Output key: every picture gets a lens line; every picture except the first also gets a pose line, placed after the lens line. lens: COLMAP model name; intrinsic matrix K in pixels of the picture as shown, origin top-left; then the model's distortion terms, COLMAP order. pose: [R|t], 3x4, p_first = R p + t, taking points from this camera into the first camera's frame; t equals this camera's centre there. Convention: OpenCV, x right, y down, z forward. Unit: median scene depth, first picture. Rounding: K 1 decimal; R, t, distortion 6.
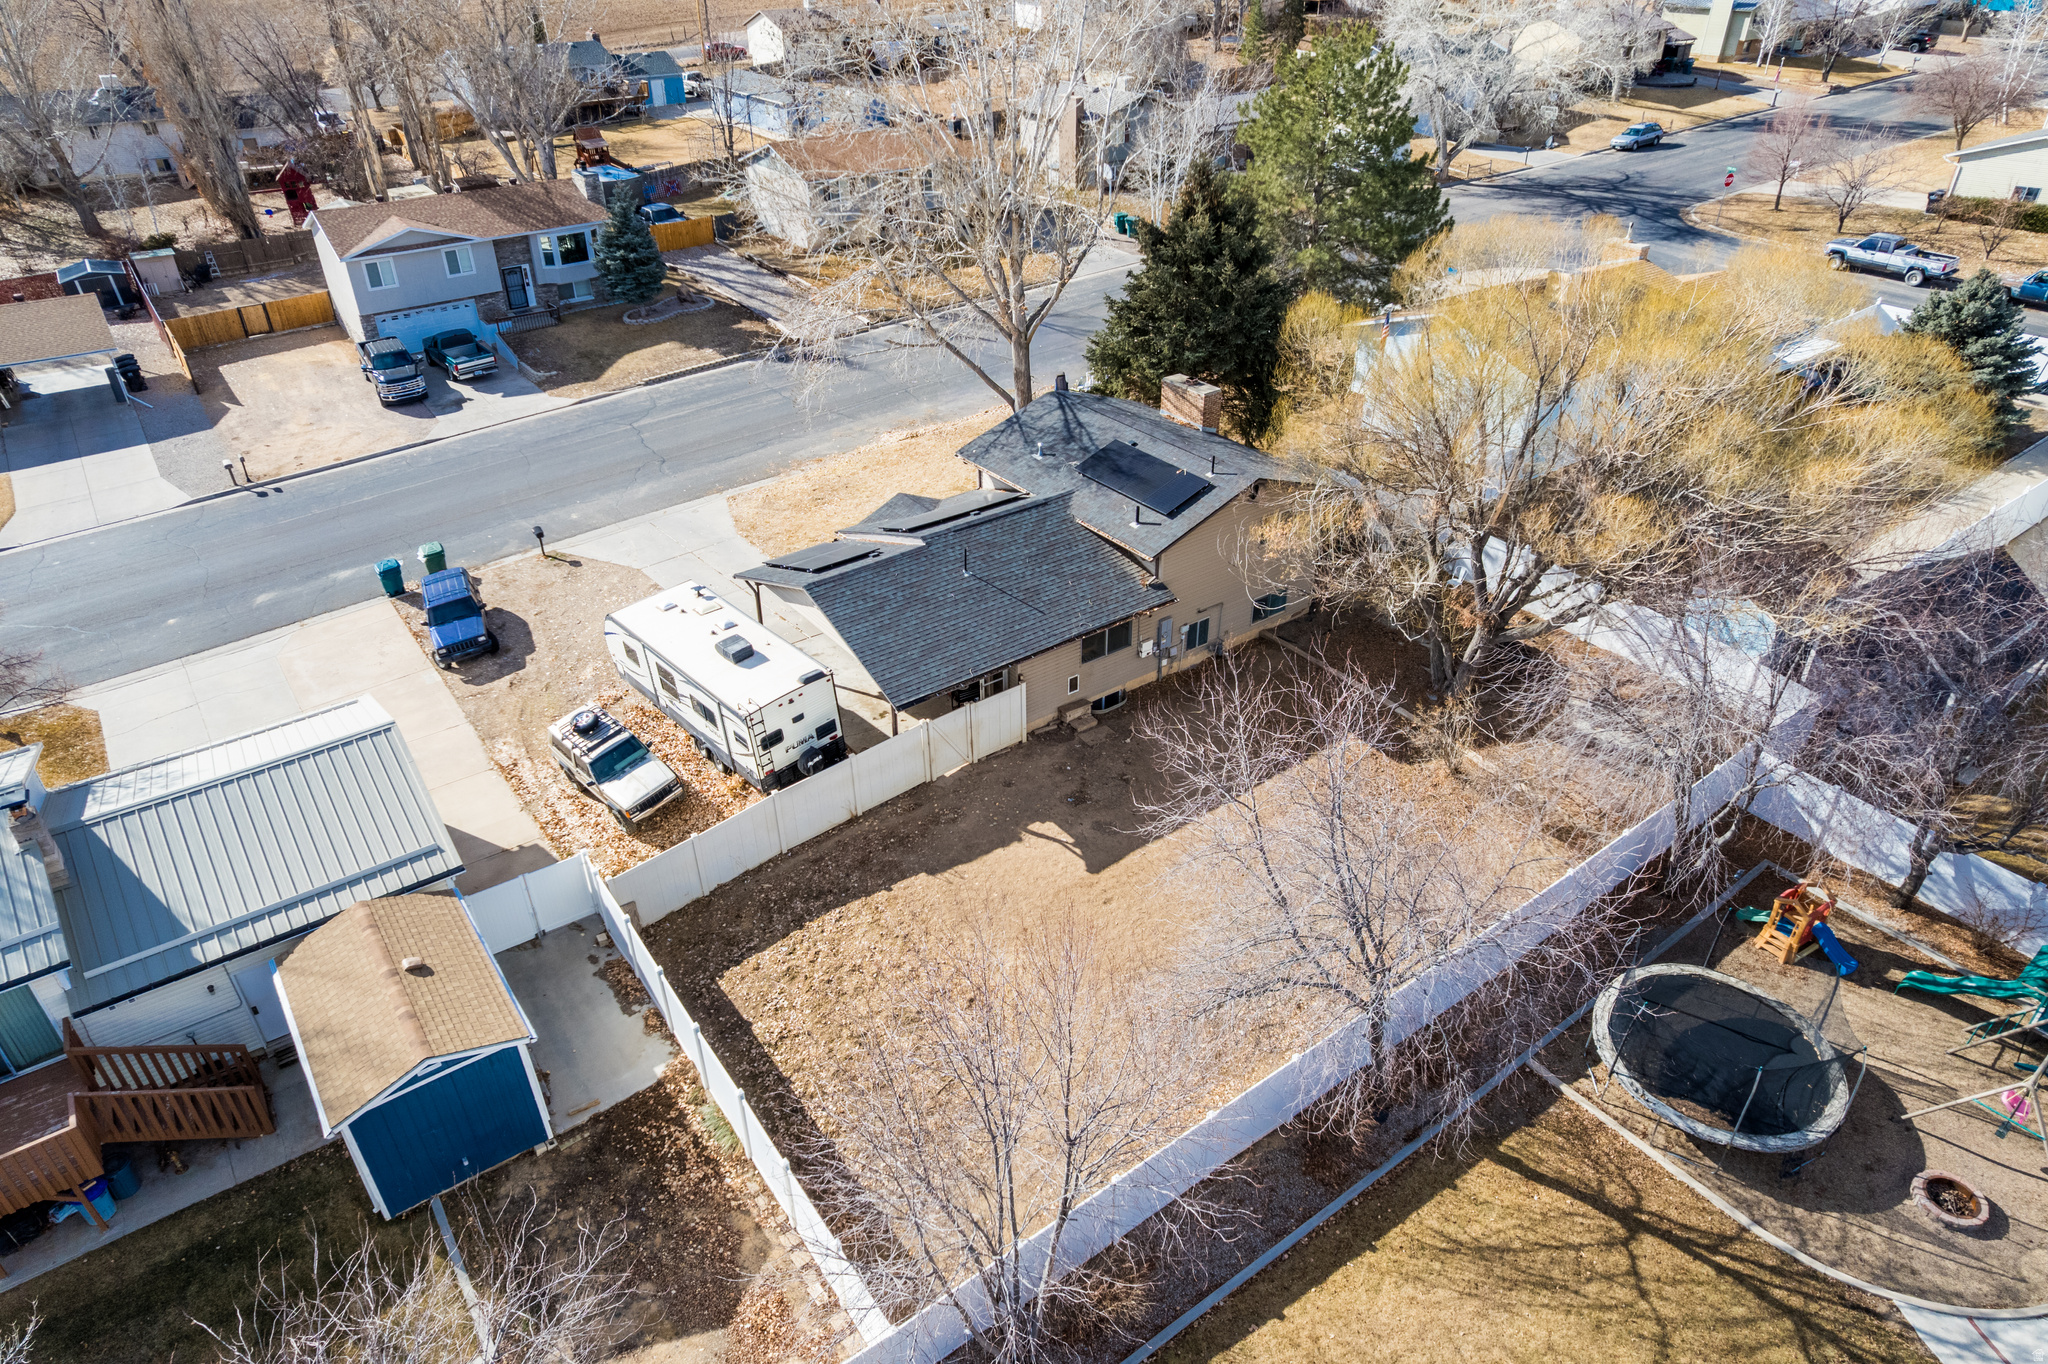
lens RADIAL K [[1311.4, 0, 1030.4], [0, 1311.4, 690.1], [0, 0, 1]] dist [-0.077107, 0.075053]
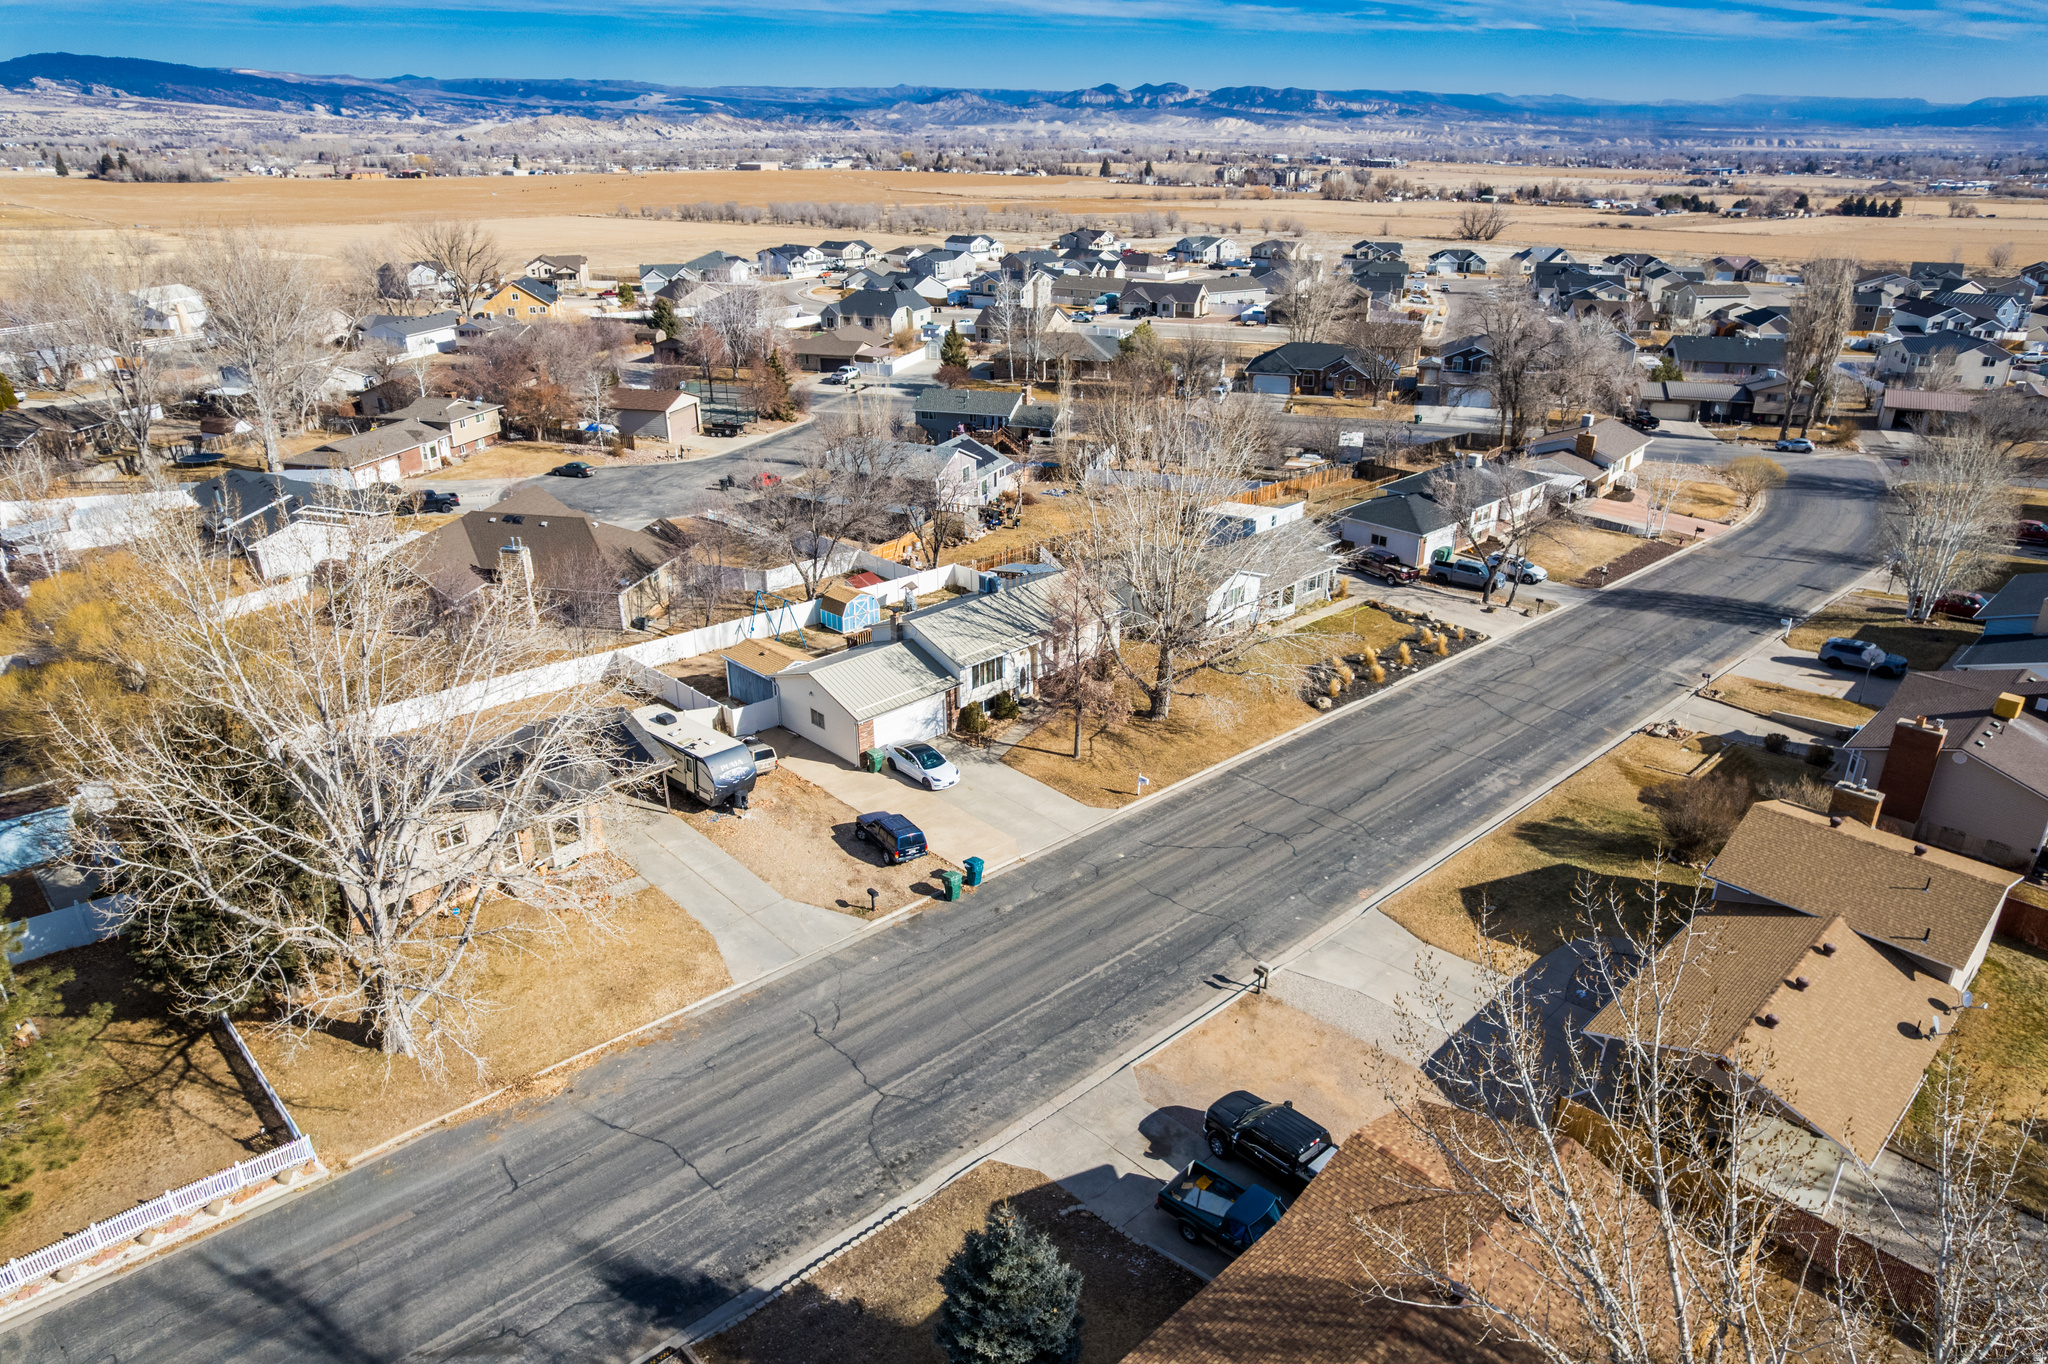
lens RADIAL K [[1311.4, 0, 1030.4], [0, 1311.4, 690.1], [0, 0, 1]] dist [-0.077107, 0.075053]
pose [[-0.990716, 0.065748, -0.118992, -0.527072], [-0.062010, 0.560373, 0.825916, -1.683639], [0.120982, 0.825627, -0.551093, 2.067634]]
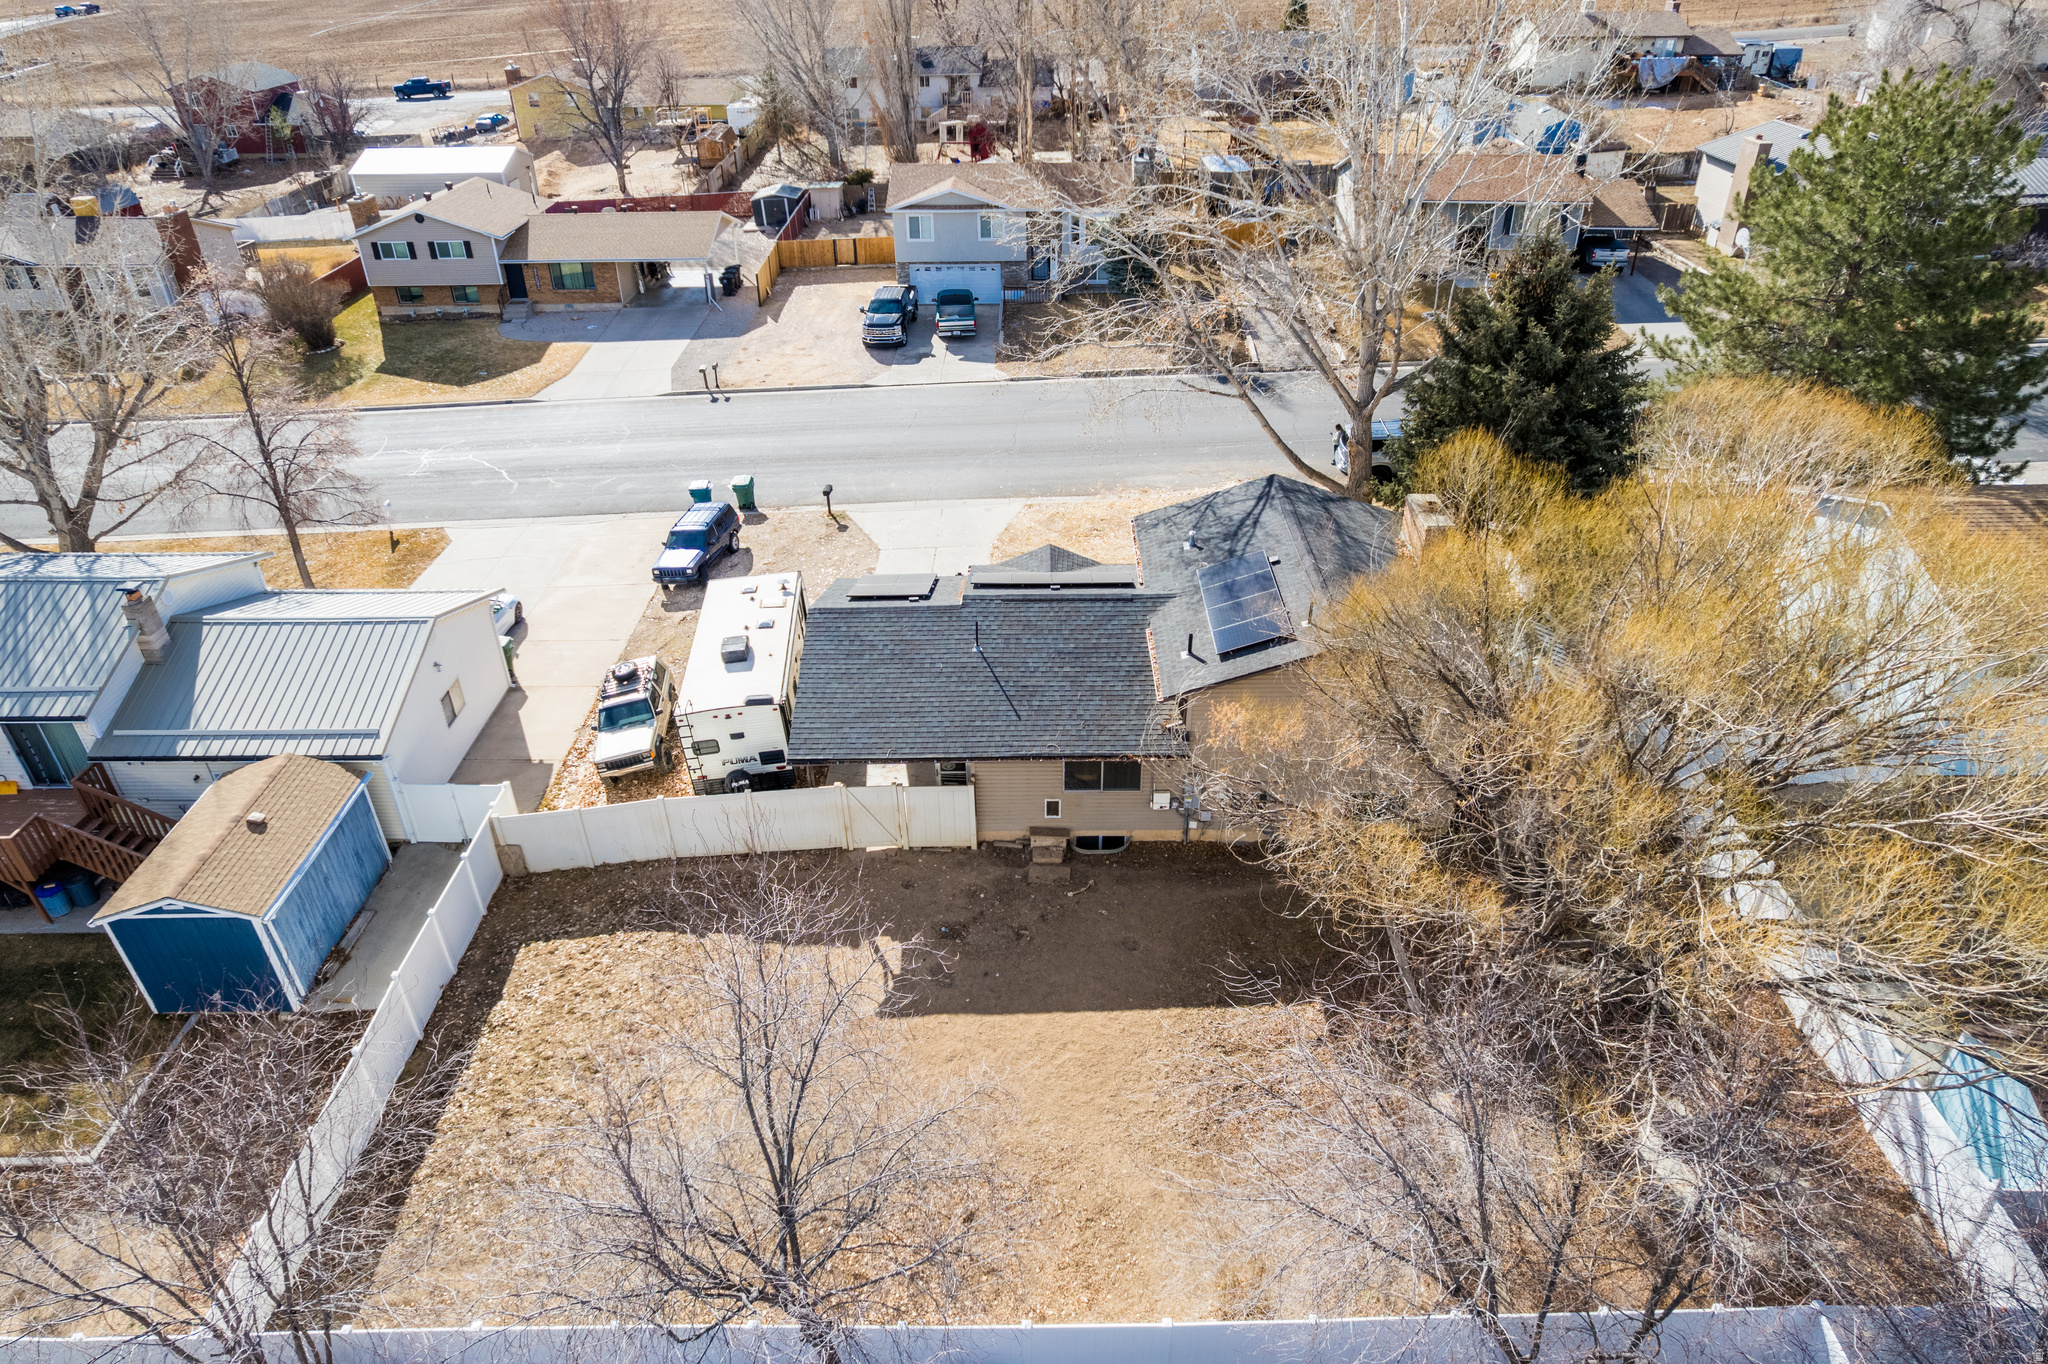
lens RADIAL K [[1311.4, 0, 1030.4], [0, 1311.4, 690.1], [0, 0, 1]] dist [-0.077107, 0.075053]
pose [[0.802227, 0.317610, -0.505526, 0.450551], [-0.314659, 0.944530, 0.094089, -0.161123], [0.507368, 0.083588, 0.857666, 0.260721]]
